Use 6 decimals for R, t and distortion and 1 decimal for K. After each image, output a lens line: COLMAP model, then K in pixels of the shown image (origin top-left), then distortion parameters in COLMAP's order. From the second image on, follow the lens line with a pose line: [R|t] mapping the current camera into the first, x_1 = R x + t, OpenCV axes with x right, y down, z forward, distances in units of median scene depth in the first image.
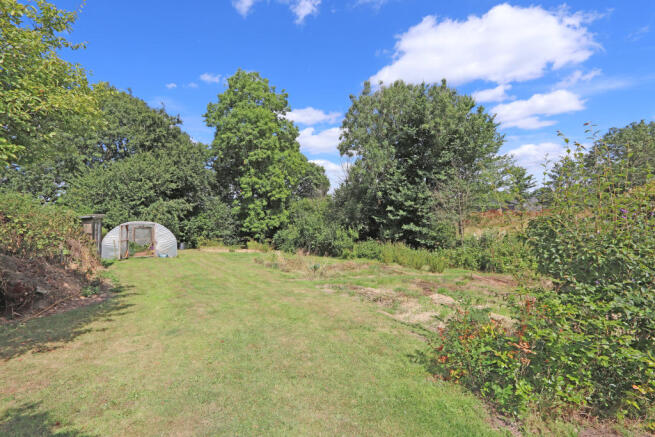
lens RADIAL K [[303.2, 0, 322.2], [0, 303.2, 215.1], [0, 0, 1]] dist [-0.002568, 0.001032]
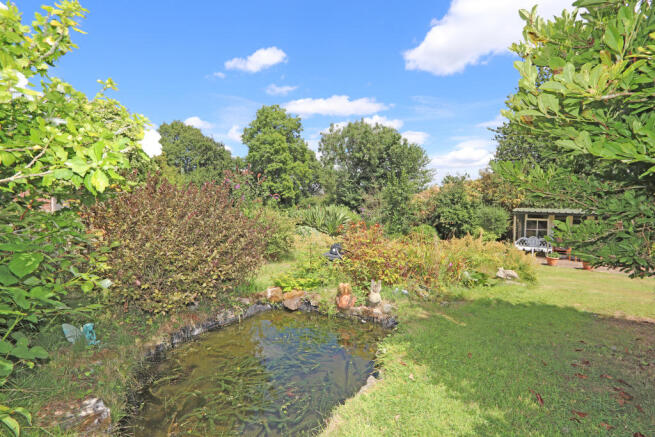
lens RADIAL K [[303.2, 0, 321.9], [0, 303.2, 215.5], [0, 0, 1]] dist [-0.002568, 0.001032]
pose [[0.985174, 0.019497, -0.170448, 0.262623], [-0.015509, 0.999575, 0.024694, -0.004438], [0.170857, -0.021685, 0.985057, -0.385458]]
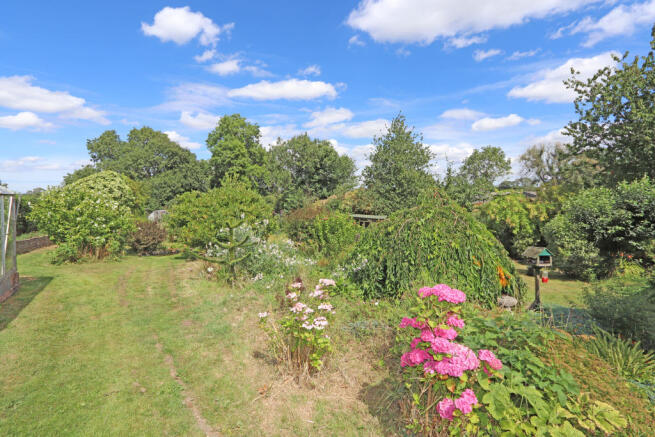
lens RADIAL K [[303.2, 0, 321.7], [0, 303.2, 214.4], [0, 0, 1]] dist [-0.002568, 0.001032]
pose [[0.995130, 0.023201, -0.095804, 0.431394], [-0.018873, 0.998771, 0.045838, -0.037052], [0.096750, -0.043807, 0.994344, -0.616988]]
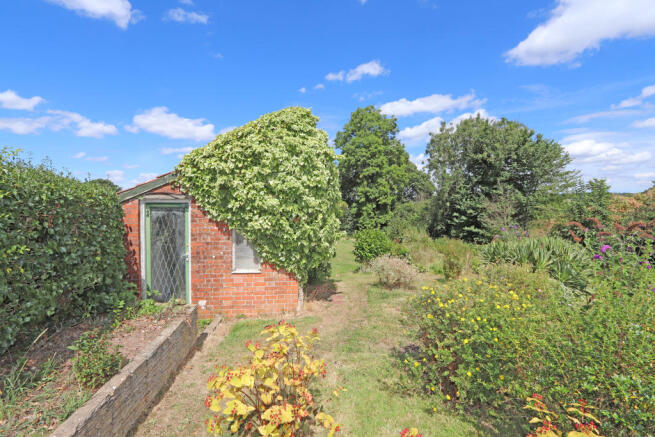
lens RADIAL K [[303.2, 0, 326.0], [0, 303.2, 216.0], [0, 0, 1]] dist [-0.002568, 0.001032]
pose [[0.918406, 0.027980, -0.394649, 0.151512], [-0.019343, 0.999479, 0.025847, -0.026594], [0.395166, -0.016104, 0.918468, -0.335736]]
